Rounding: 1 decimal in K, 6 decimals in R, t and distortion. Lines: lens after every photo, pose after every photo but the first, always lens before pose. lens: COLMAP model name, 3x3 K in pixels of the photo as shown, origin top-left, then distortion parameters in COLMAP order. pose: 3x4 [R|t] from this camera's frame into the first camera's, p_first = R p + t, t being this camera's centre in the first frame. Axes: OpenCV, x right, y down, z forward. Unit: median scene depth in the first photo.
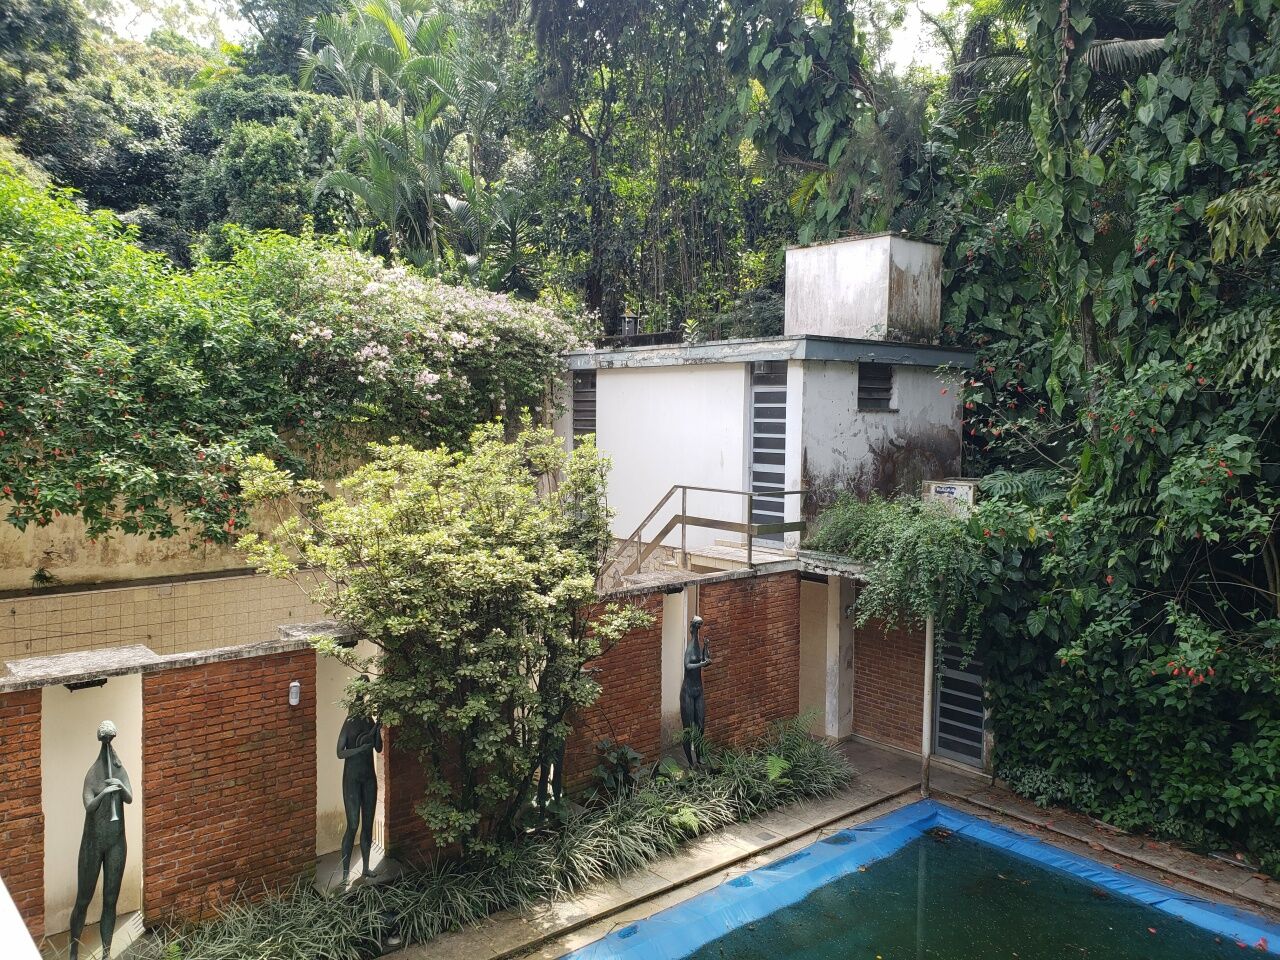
lens RADIAL K [[1016.5, 0, 642.2], [0, 1016.5, 478.7], [0, 0, 1]] dist [0.037002, -0.002591]
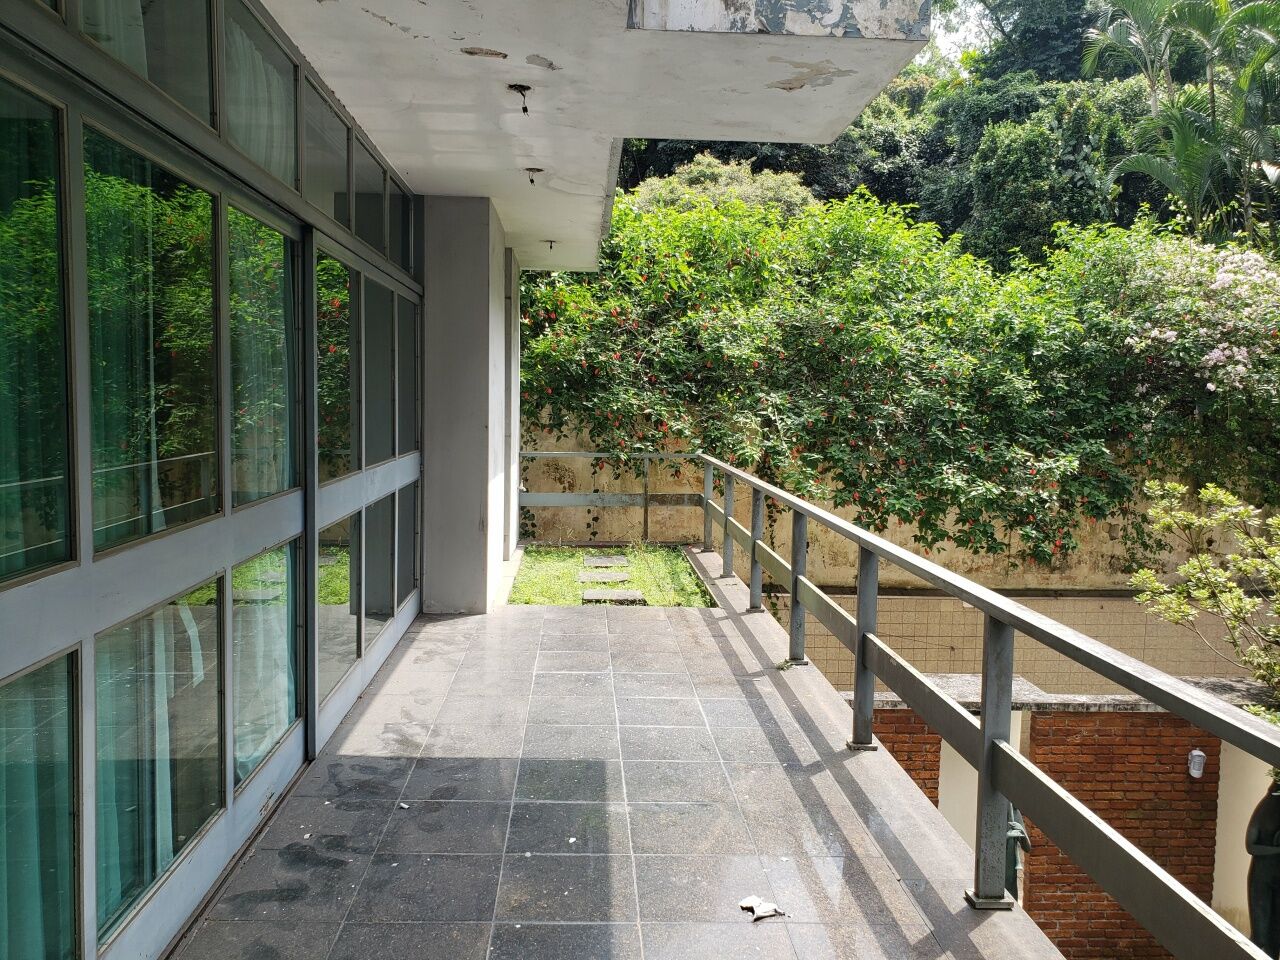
lens RADIAL K [[1016.5, 0, 636.4], [0, 1016.5, 479.4], [0, 0, 1]] dist [0.037002, -0.002591]
pose [[0.795678, 0.052943, -0.603401, -0.133527], [-0.053730, 0.998415, 0.016750, -0.009113], [0.603332, 0.019093, 0.797262, 0.024565]]
